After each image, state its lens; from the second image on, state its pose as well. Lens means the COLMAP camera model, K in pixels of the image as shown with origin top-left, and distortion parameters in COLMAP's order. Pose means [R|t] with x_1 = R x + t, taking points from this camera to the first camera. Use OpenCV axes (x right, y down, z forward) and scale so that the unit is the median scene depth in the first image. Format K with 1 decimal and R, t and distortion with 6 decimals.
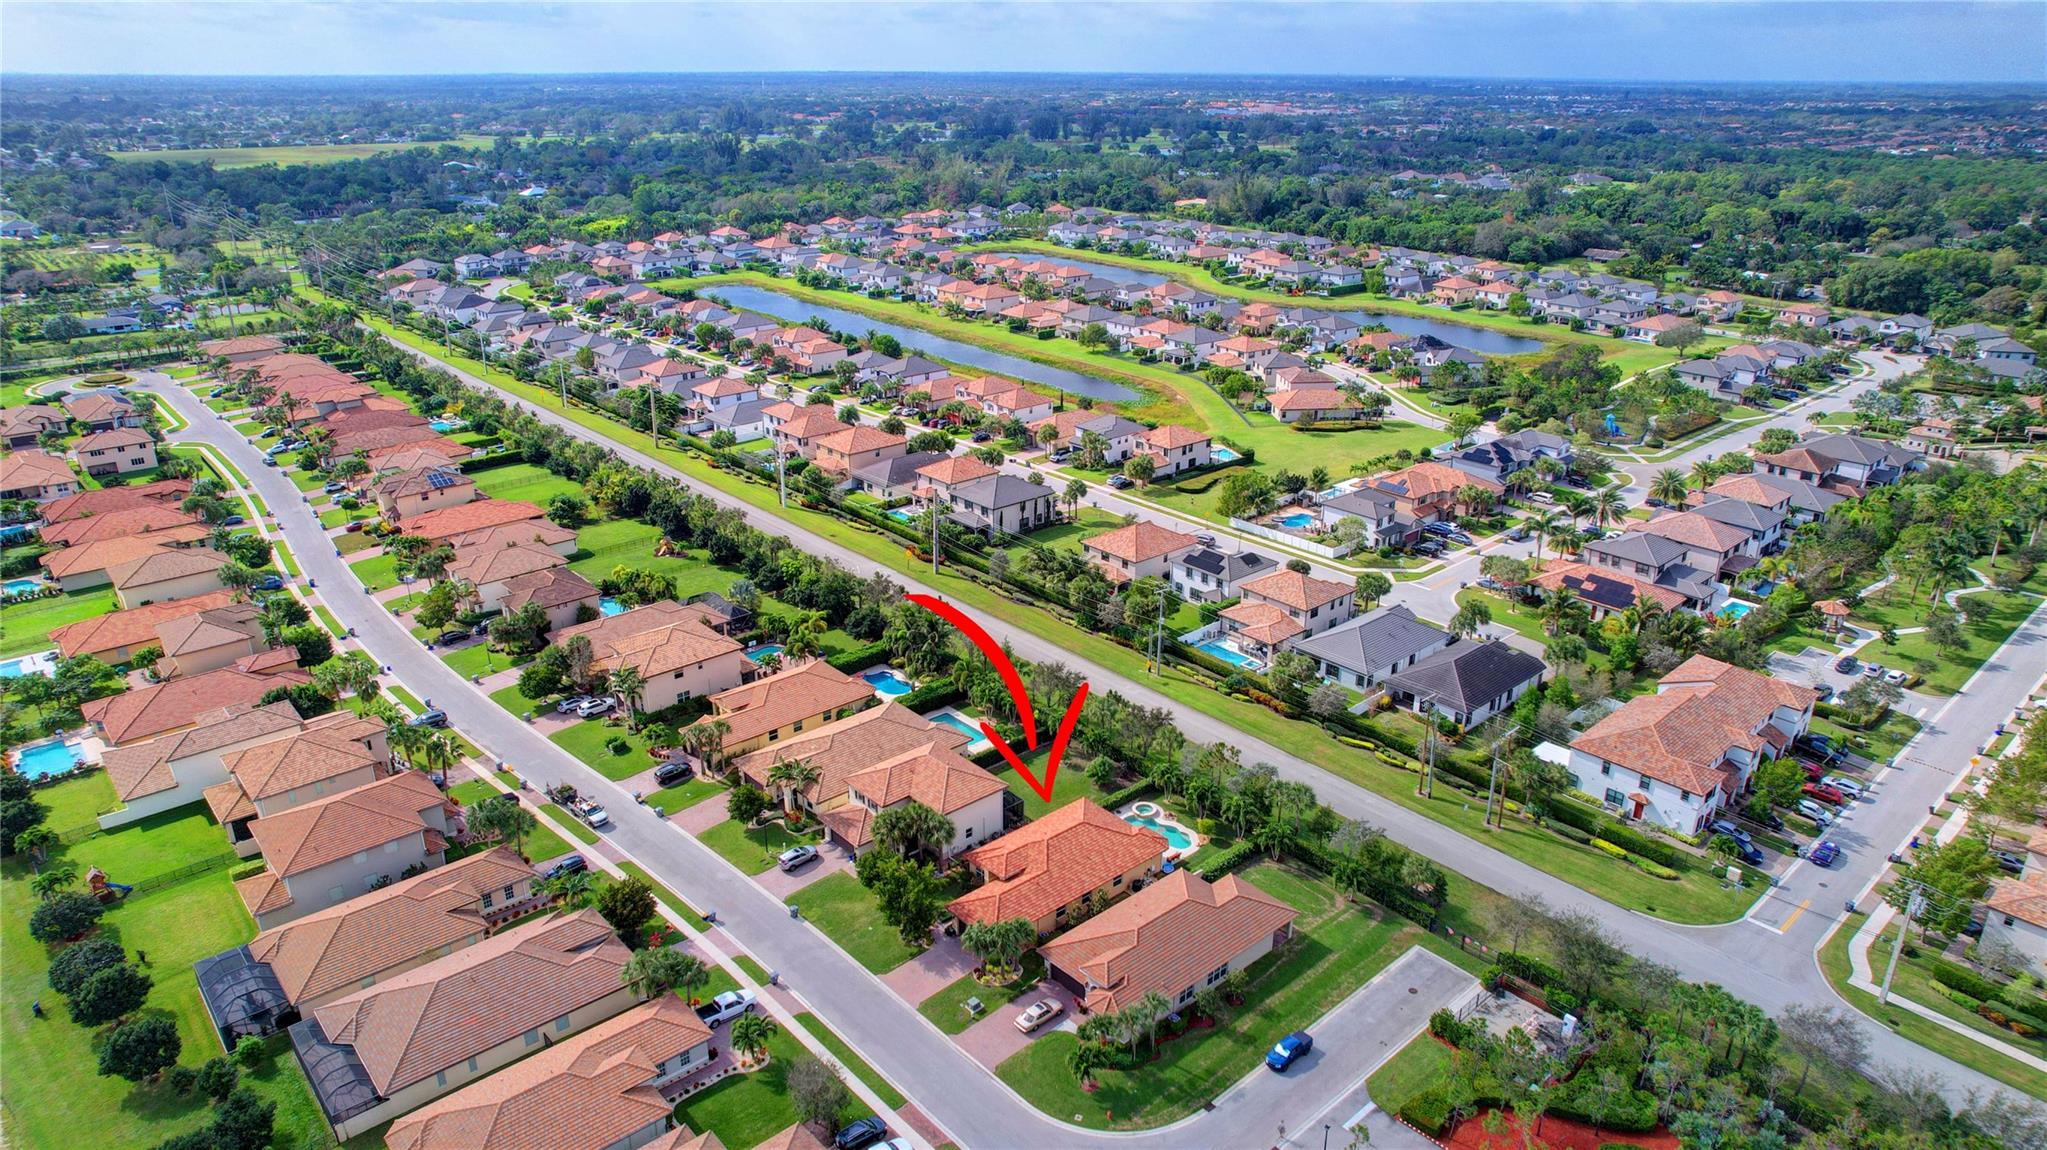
lens RADIAL K [[1308.2, 0, 1023.5], [0, 1308.2, 575.0], [0, 0, 1]] dist [-0.077560, 0.070370]
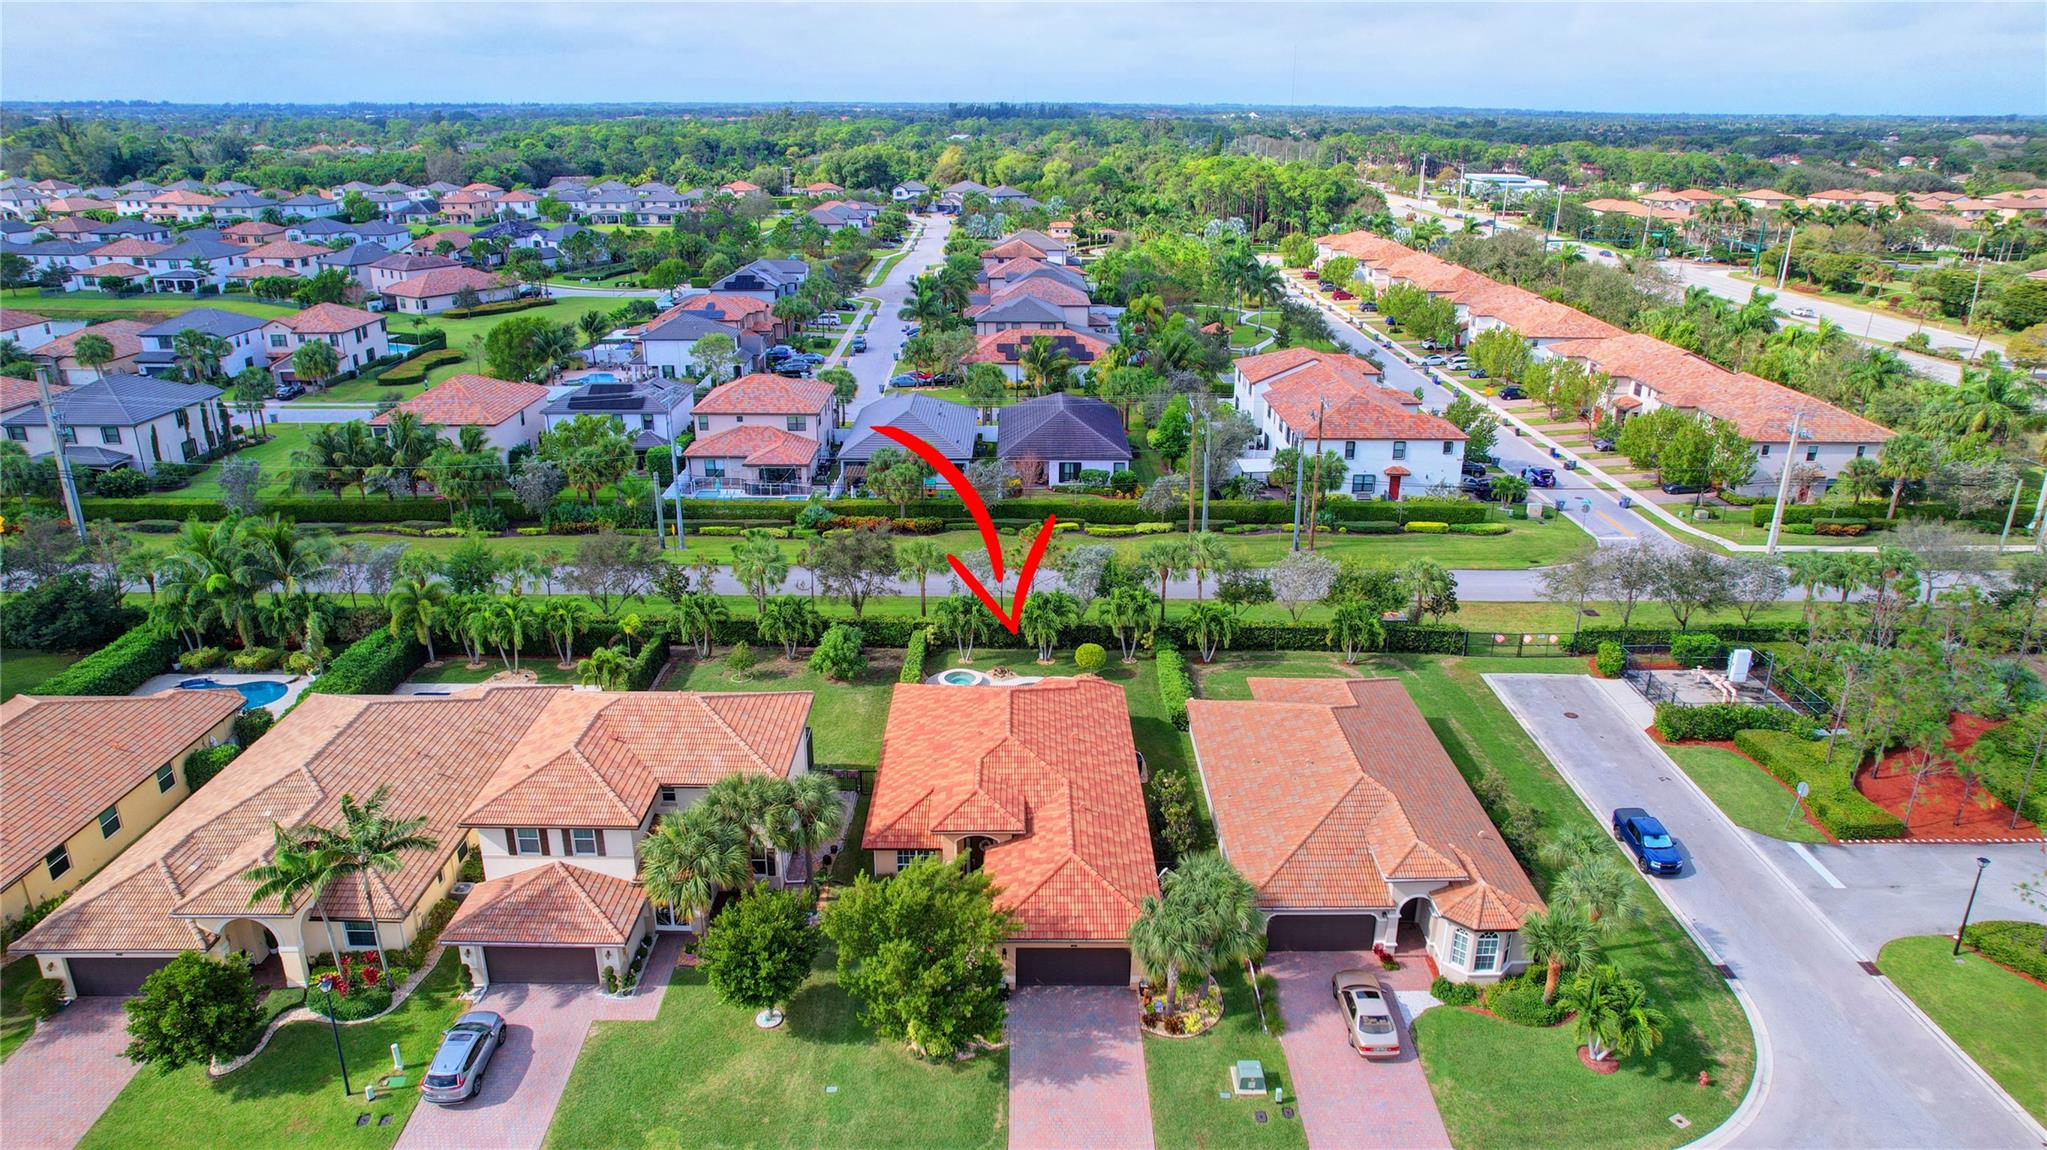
lens RADIAL K [[1308.2, 0, 1023.5], [0, 1308.2, 575.0], [0, 0, 1]] dist [-0.077560, 0.070370]
pose [[0.658270, -0.256107, 0.707877, -0.164960], [0.269825, 0.958139, 0.095735, 0.055390], [-0.702763, 0.127984, 0.699818, 0.355014]]
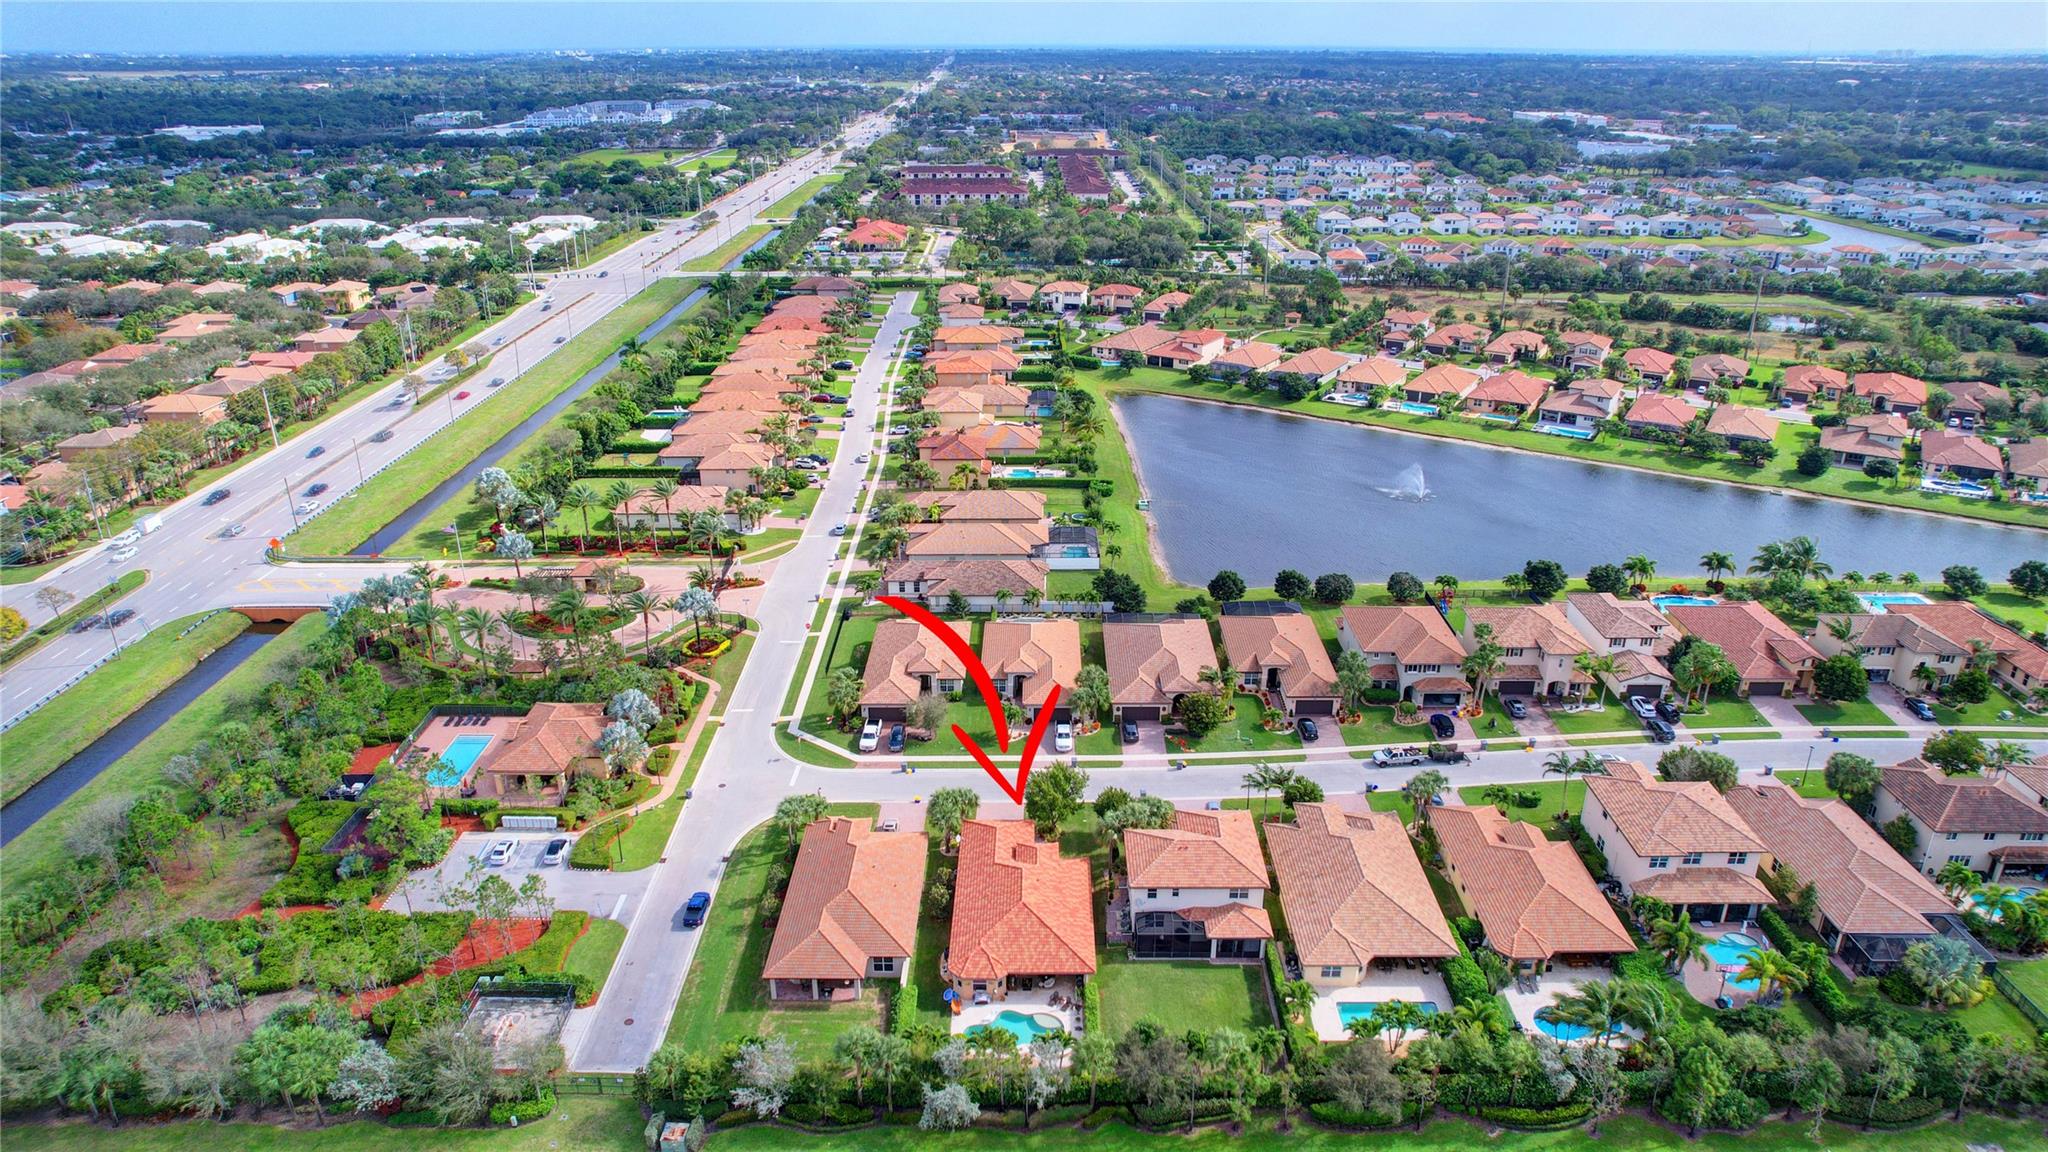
lens RADIAL K [[1308.9, 0, 1024.0], [0, 1308.9, 576.0], [0, 0, 1]] dist [-0.077560, 0.070370]
pose [[-0.670284, 0.287347, -0.684216, 0.324678], [-0.268571, 0.765569, 0.584614, -0.275666], [0.691802, 0.575618, -0.435975, 0.699930]]
